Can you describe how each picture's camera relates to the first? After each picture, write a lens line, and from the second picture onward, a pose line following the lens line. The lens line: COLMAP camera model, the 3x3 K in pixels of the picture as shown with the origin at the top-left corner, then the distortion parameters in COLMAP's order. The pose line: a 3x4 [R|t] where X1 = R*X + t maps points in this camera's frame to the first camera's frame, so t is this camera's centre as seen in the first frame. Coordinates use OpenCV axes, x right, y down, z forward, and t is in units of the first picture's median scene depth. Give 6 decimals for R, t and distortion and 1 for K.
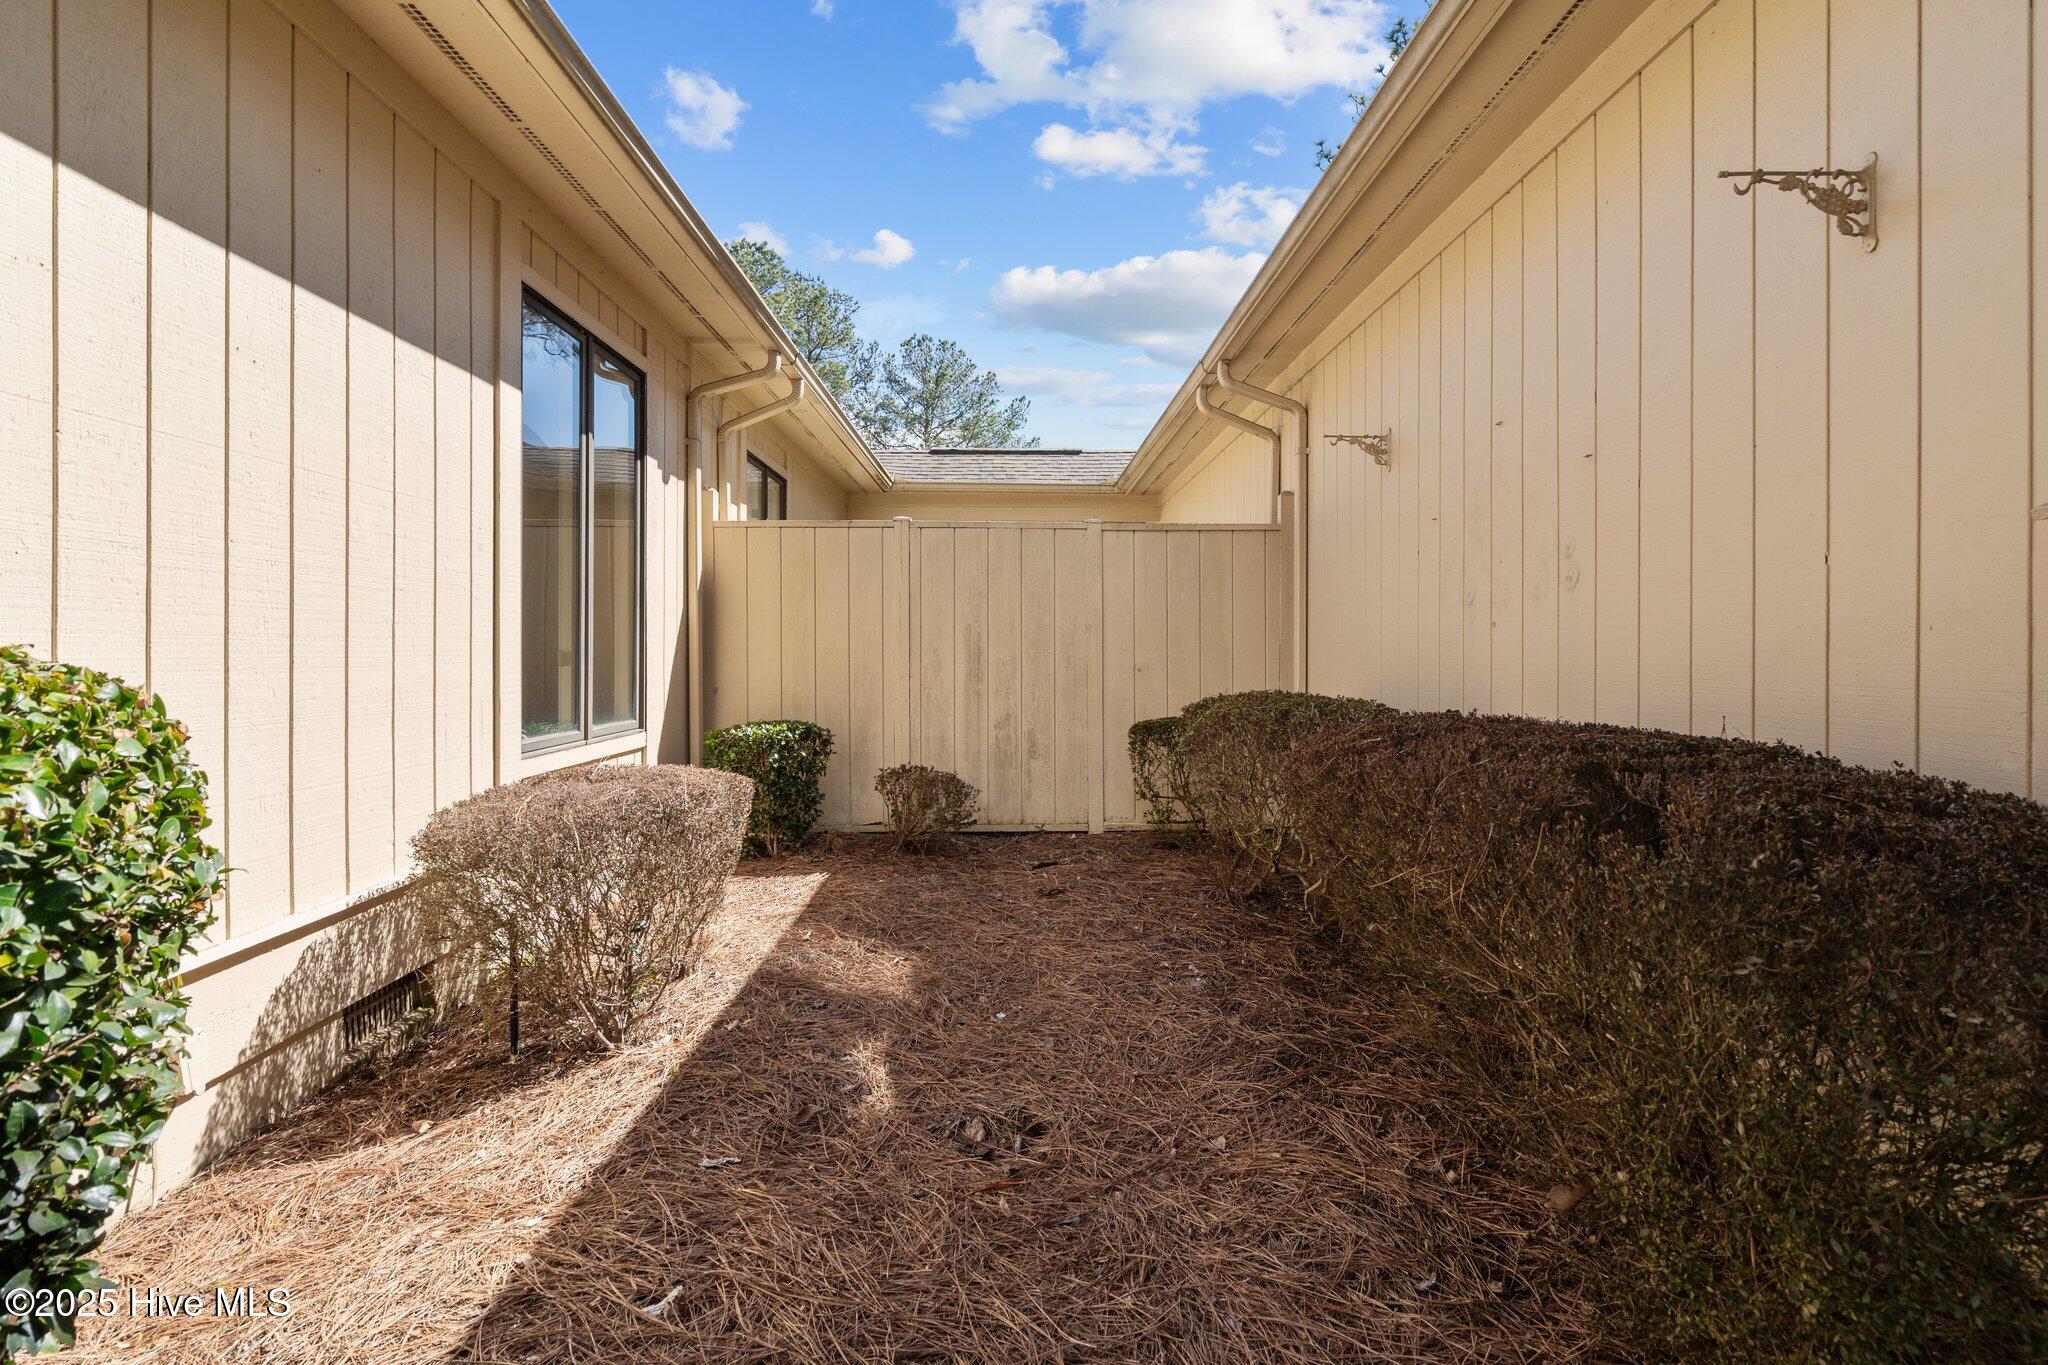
lens RADIAL K [[932.6, 0, 1016.5], [0, 932.6, 645.9], [0, 0, 1]] dist [-0.006762, 0.002955]
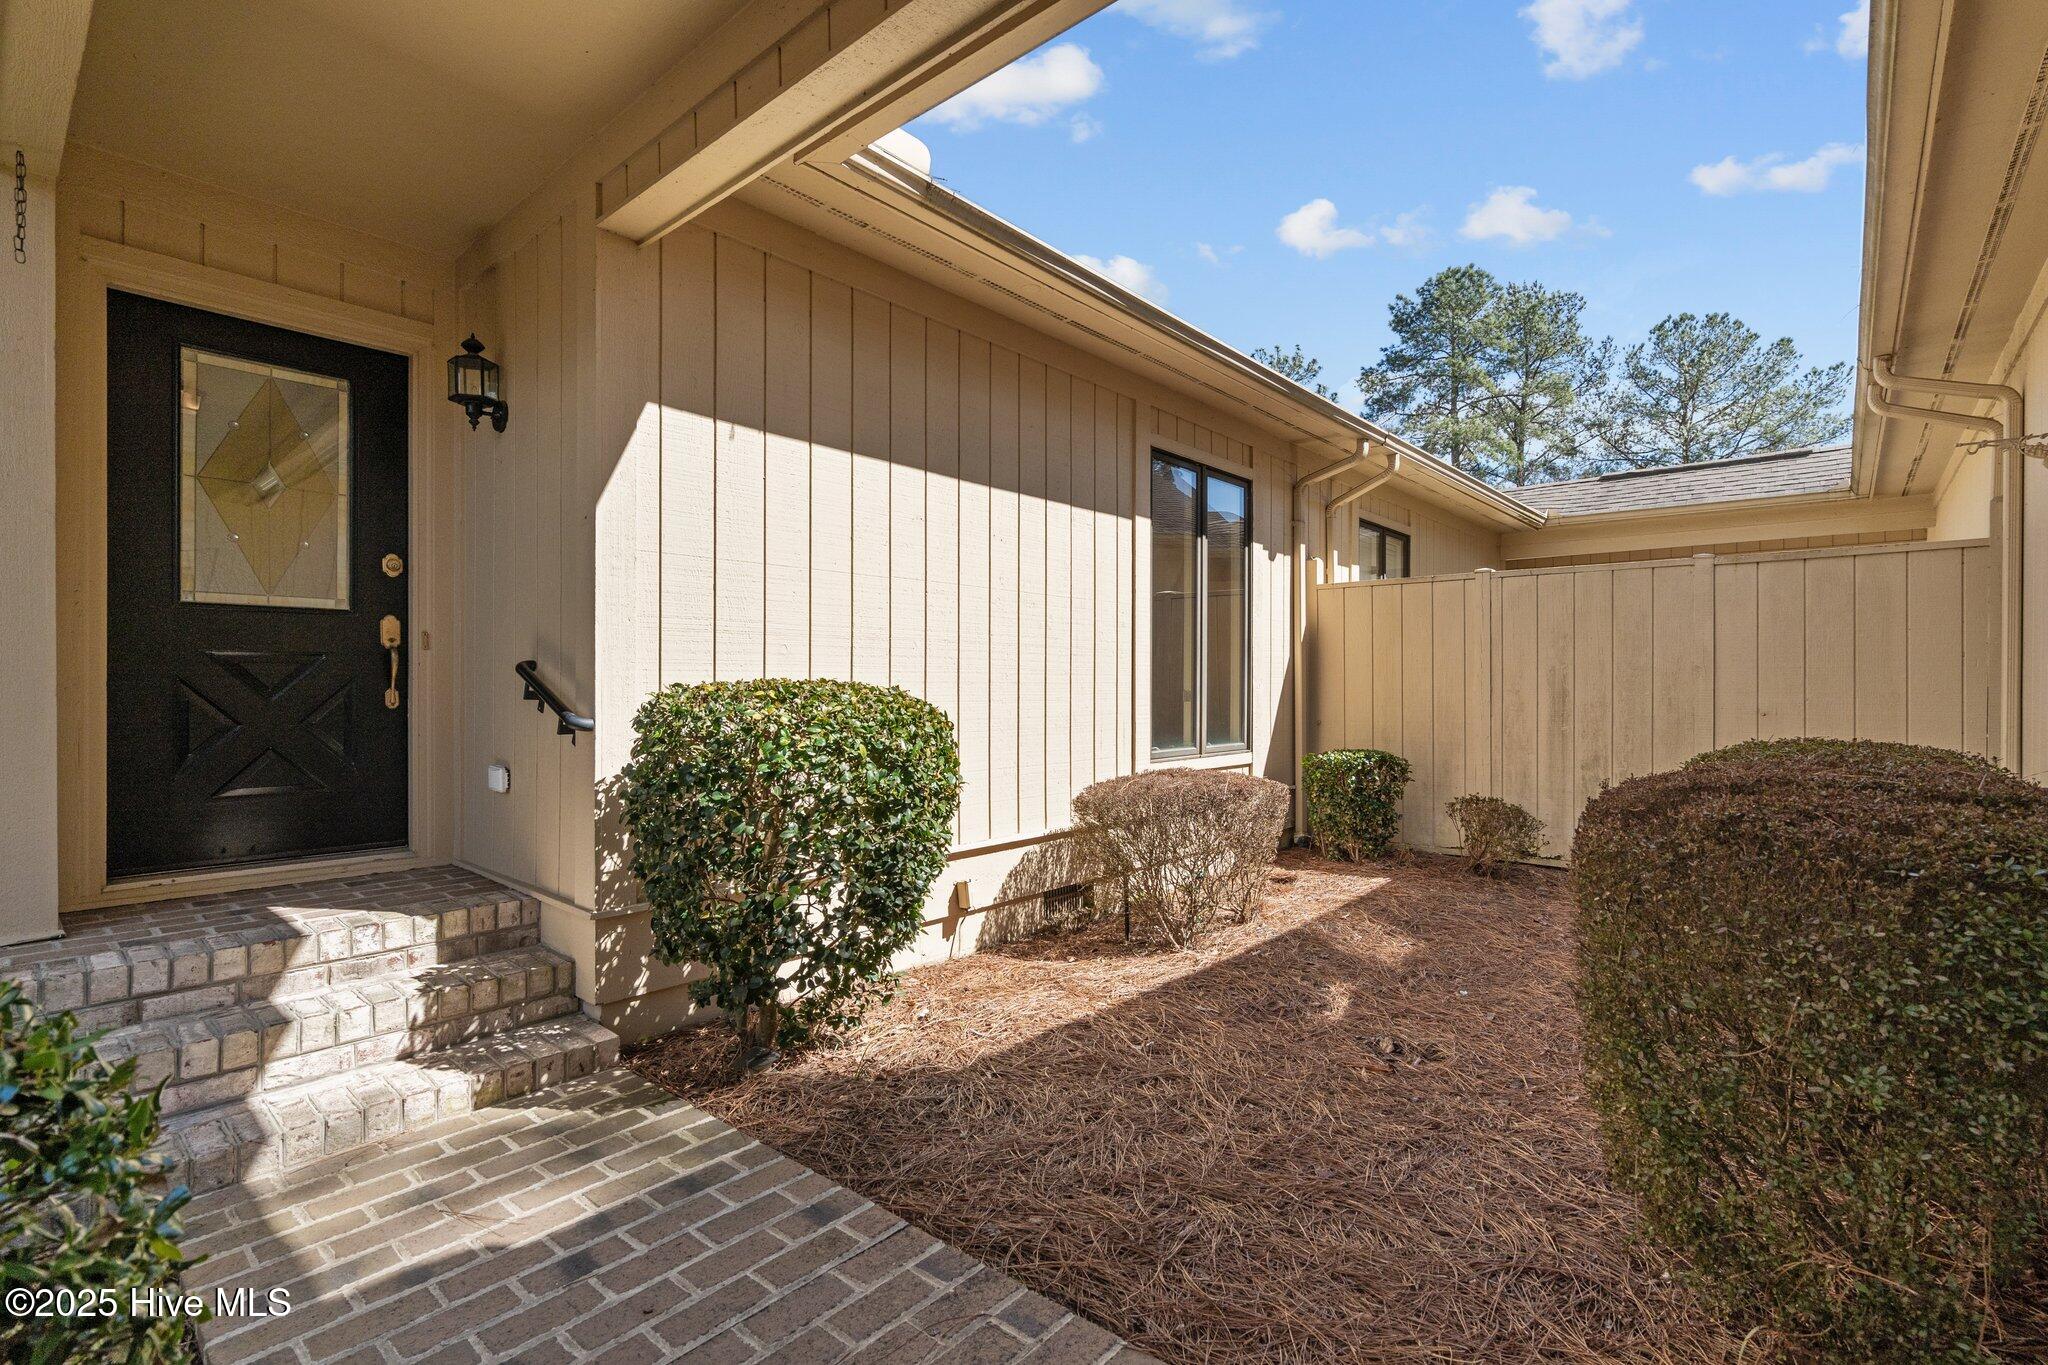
lens RADIAL K [[932.6, 0, 1024.9], [0, 932.6, 689.0], [0, 0, 1]] dist [-0.006762, 0.002955]
pose [[0.741564, 0.004918, -0.670864, 0.352343], [-0.000442, 0.999976, 0.006842, -0.008882], [0.670882, -0.004777, 0.741548, -0.273100]]
